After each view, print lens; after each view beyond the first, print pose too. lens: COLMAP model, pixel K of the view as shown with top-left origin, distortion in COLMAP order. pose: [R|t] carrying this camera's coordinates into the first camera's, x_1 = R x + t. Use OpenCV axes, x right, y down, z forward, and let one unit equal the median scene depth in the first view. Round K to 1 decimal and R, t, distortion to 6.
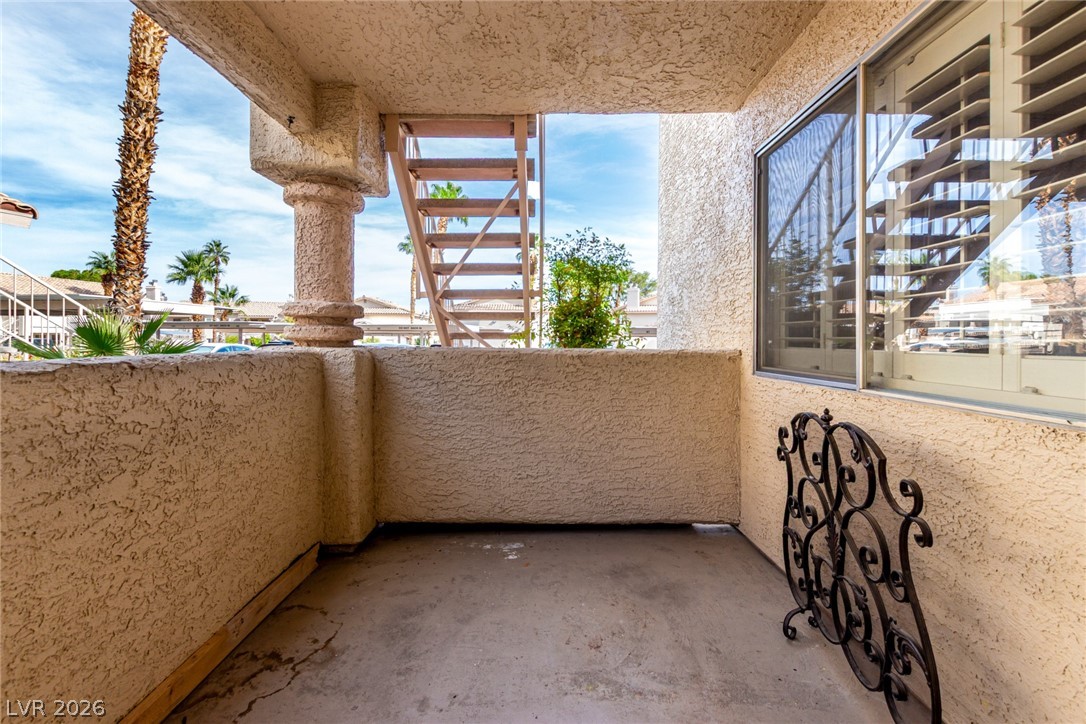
lens RADIAL K [[504.5, 0, 528.5], [0, 504.5, 329.4], [0, 0, 1]] dist [-0.001877, -0.000412]
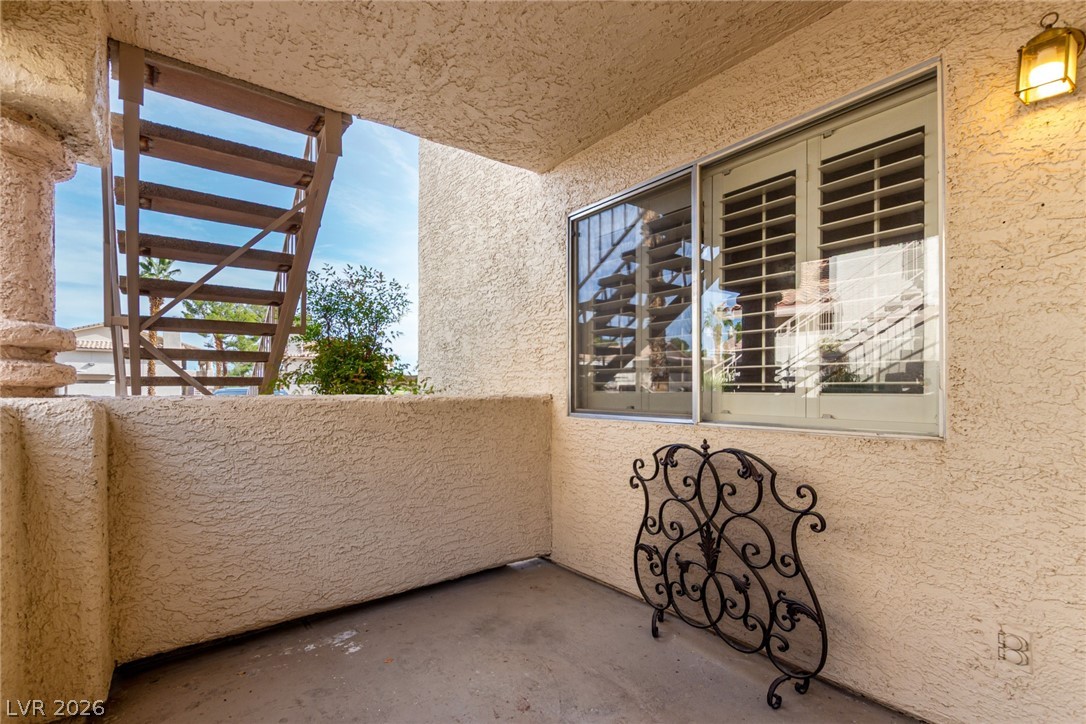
lens RADIAL K [[509.3, 0, 544.7], [0, 509.3, 379.1], [0, 0, 1]] dist [0.002402, 0.000533]
pose [[0.791694, 0.006268, 0.610885, -0.267105], [-0.009414, 0.999954, 0.001939, 0.006639], [-0.610845, -0.007286, 0.791717, 0.141076]]
